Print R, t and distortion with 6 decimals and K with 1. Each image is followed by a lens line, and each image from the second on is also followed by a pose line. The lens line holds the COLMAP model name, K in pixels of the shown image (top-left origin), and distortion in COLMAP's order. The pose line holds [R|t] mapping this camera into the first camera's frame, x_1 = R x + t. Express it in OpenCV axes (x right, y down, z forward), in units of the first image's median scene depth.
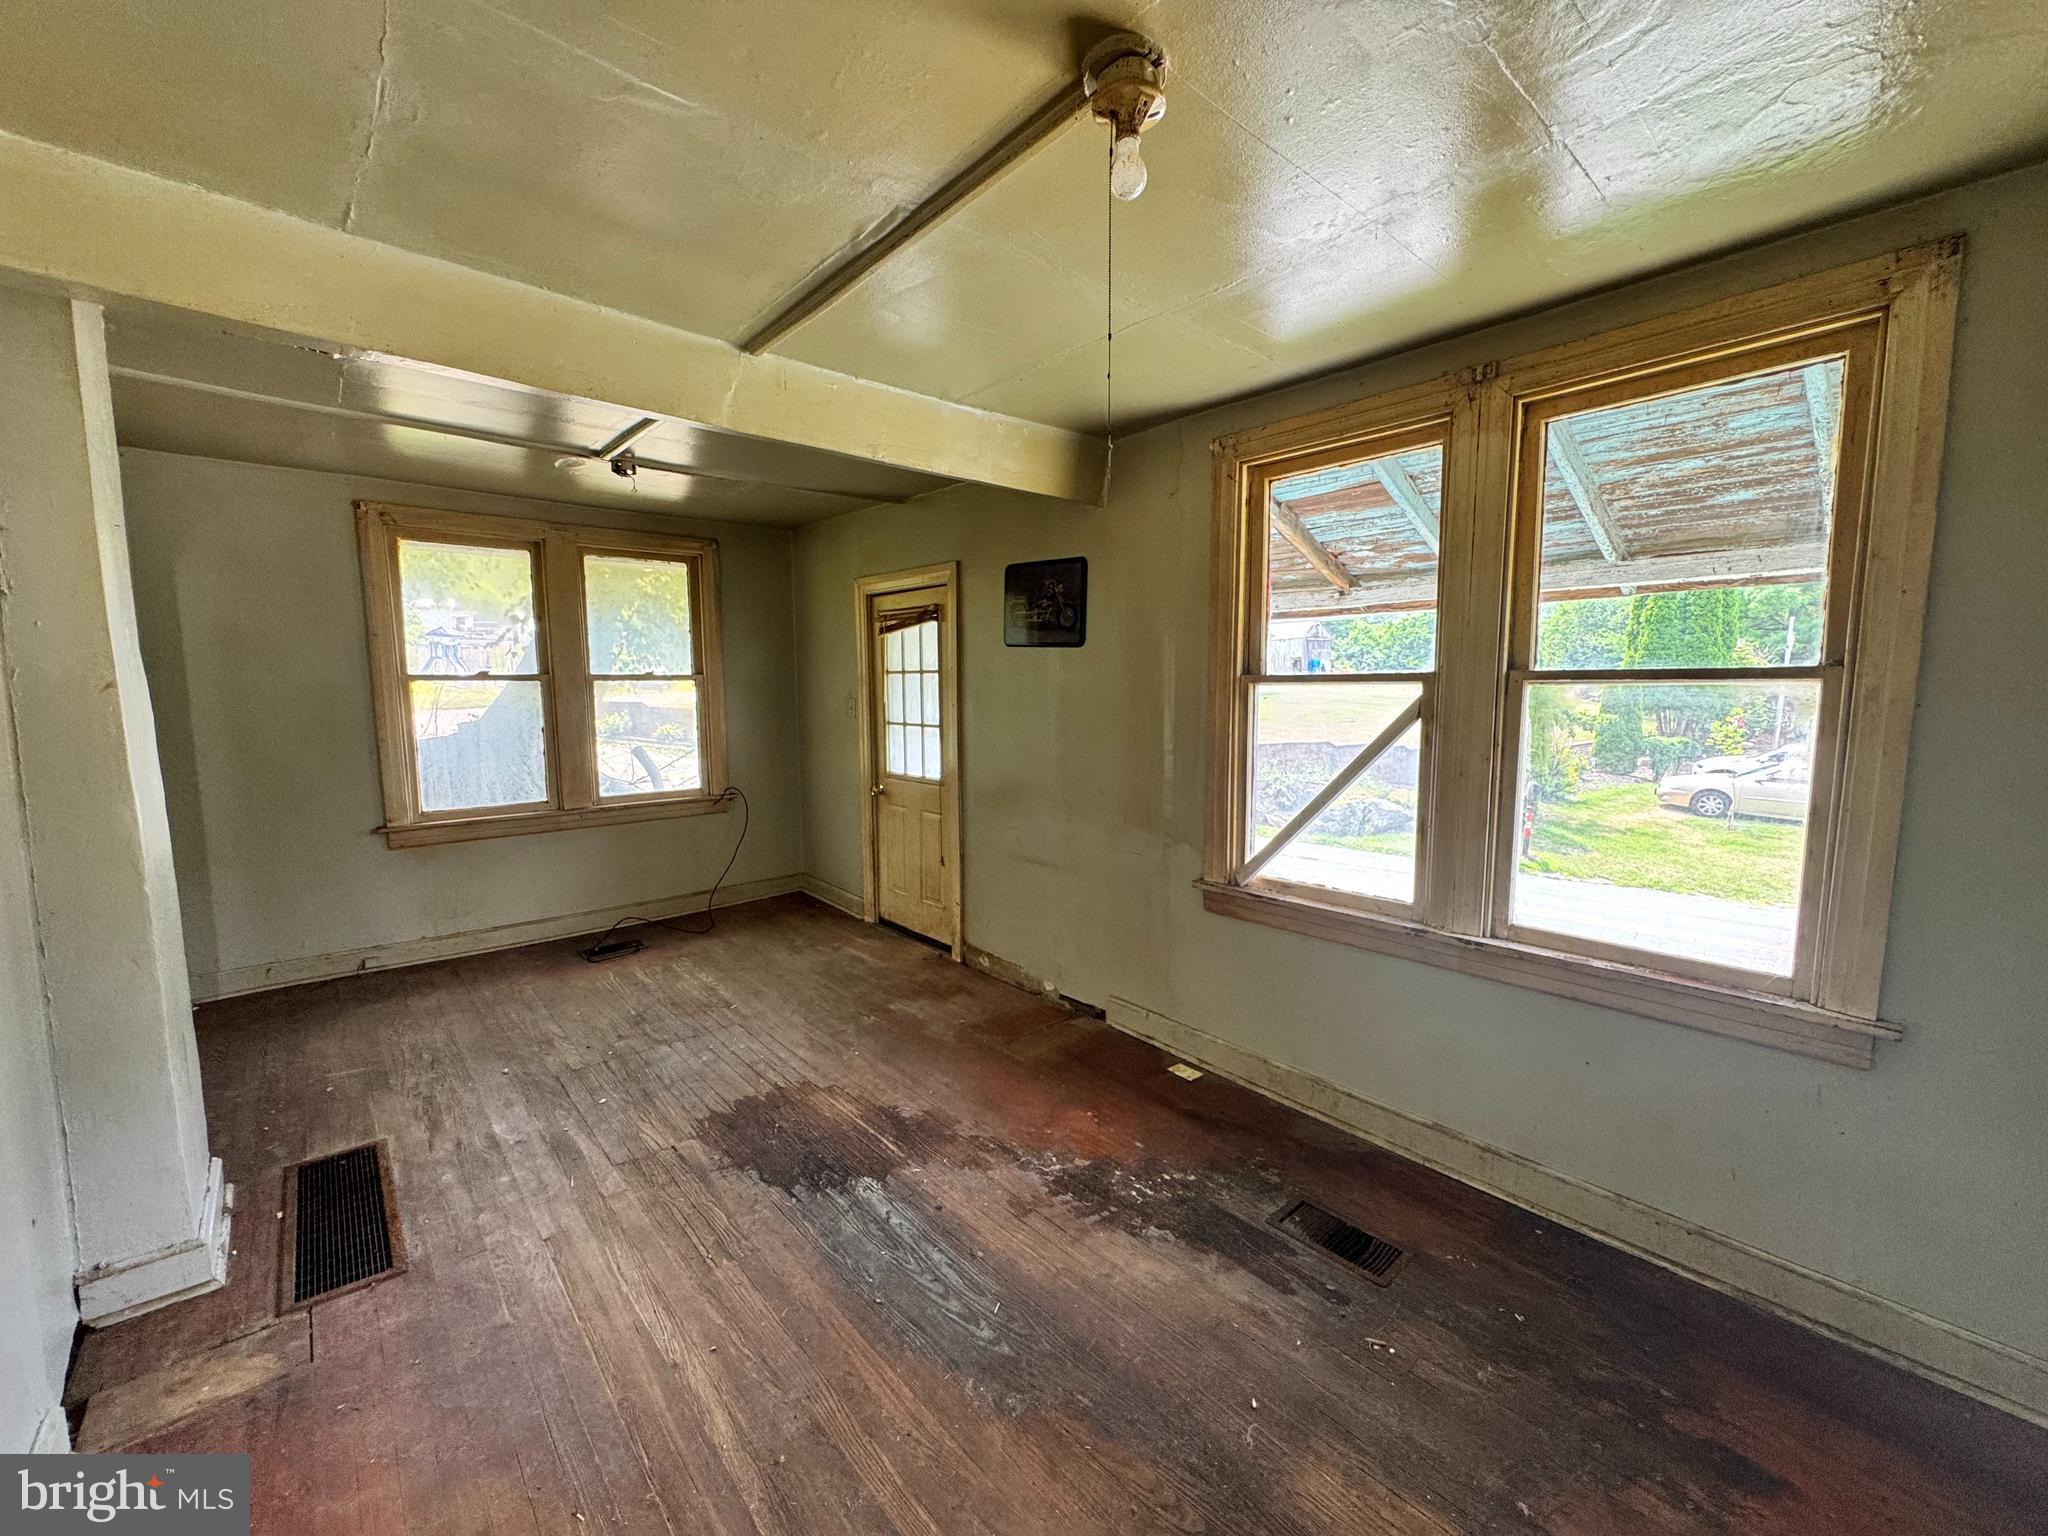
lens RADIAL K [[818.9, 0, 1024.0], [0, 818.9, 768.0], [0, 0, 1]] dist [-0.002532, -0.000165]
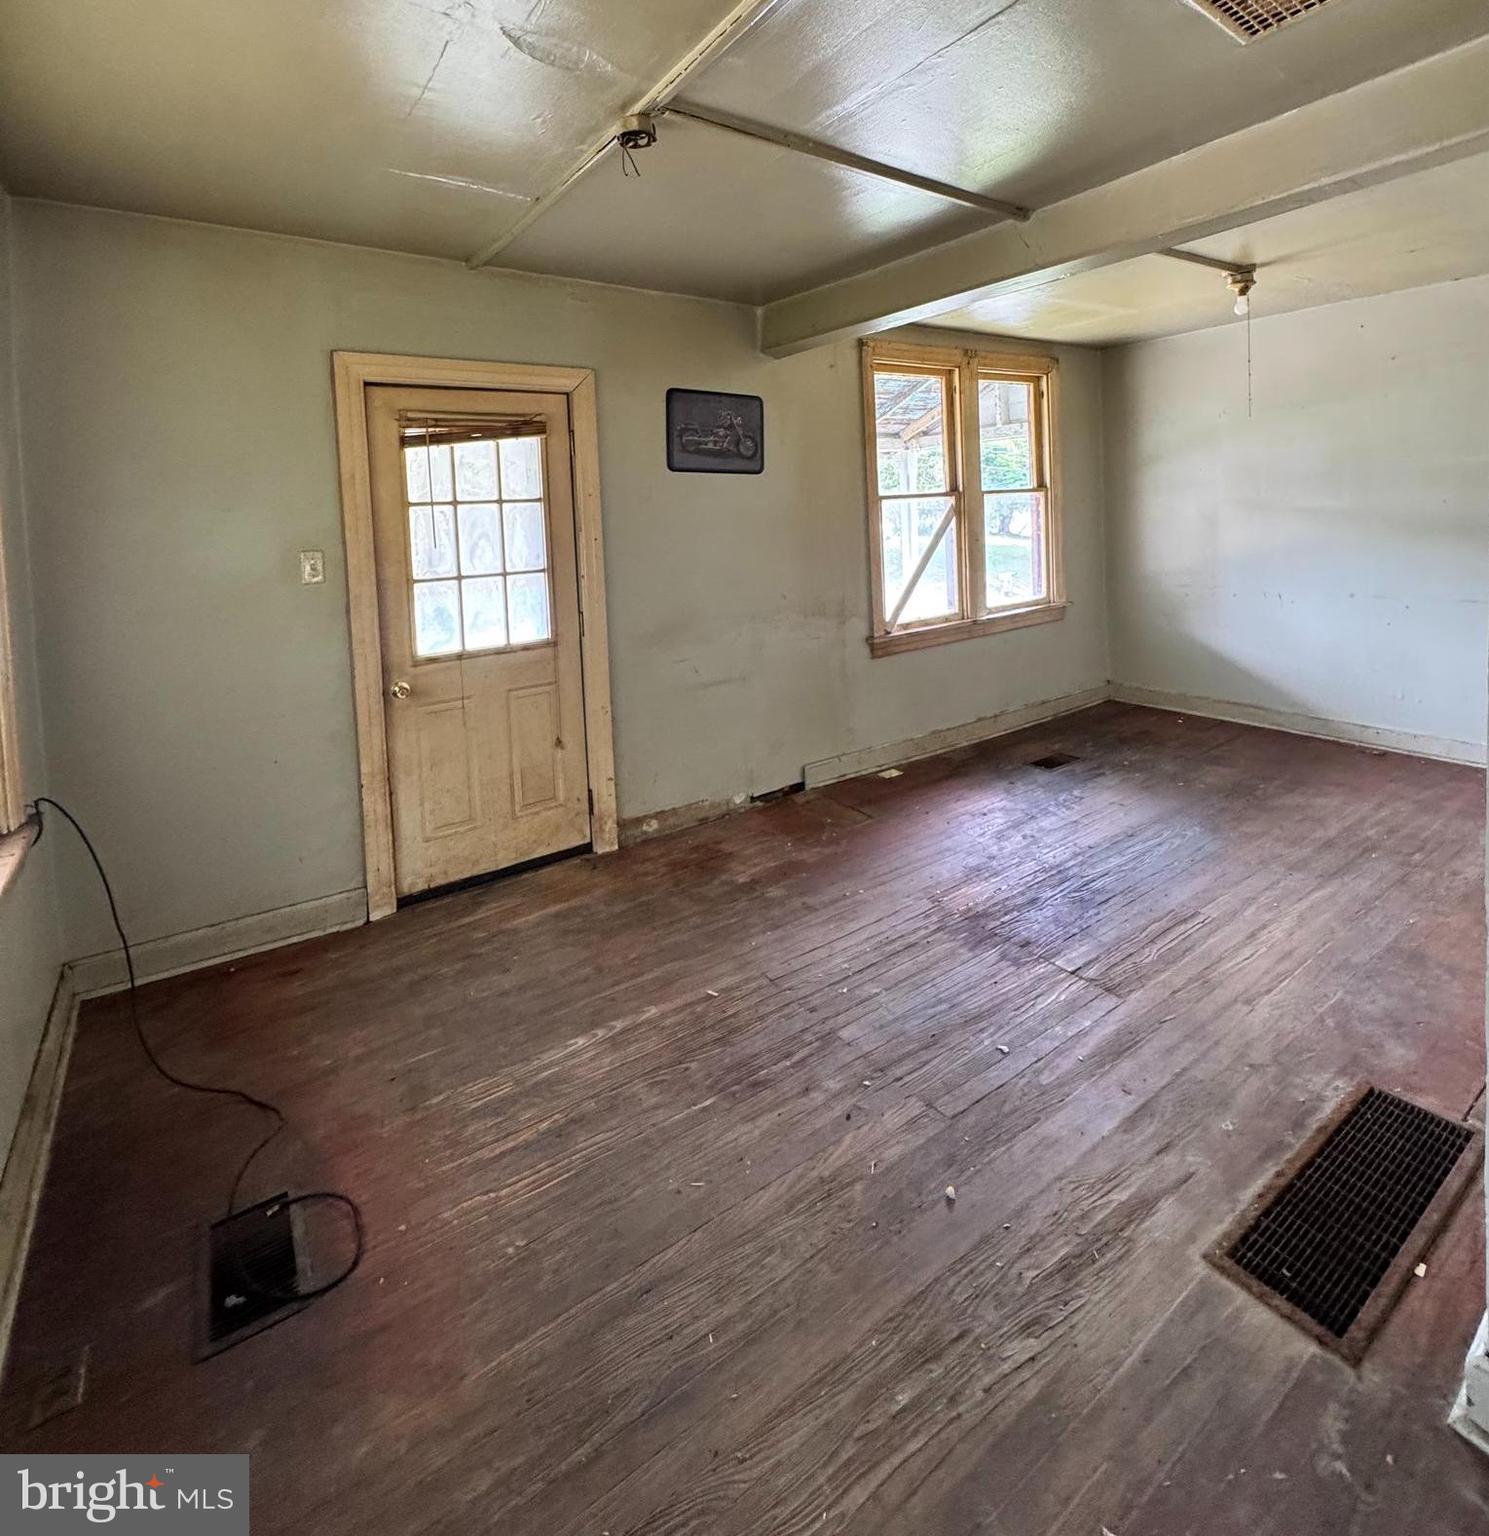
lens RADIAL K [[802.4, 0, 741.1], [0, 802.4, 535.7], [0, 0, 1]] dist [-0.003048, 0.001968]
pose [[0.115833, -0.040999, 0.992422, -1.277428], [0.144664, 0.989190, 0.023981, -0.113894], [-0.982678, 0.140790, 0.120512, 1.102084]]
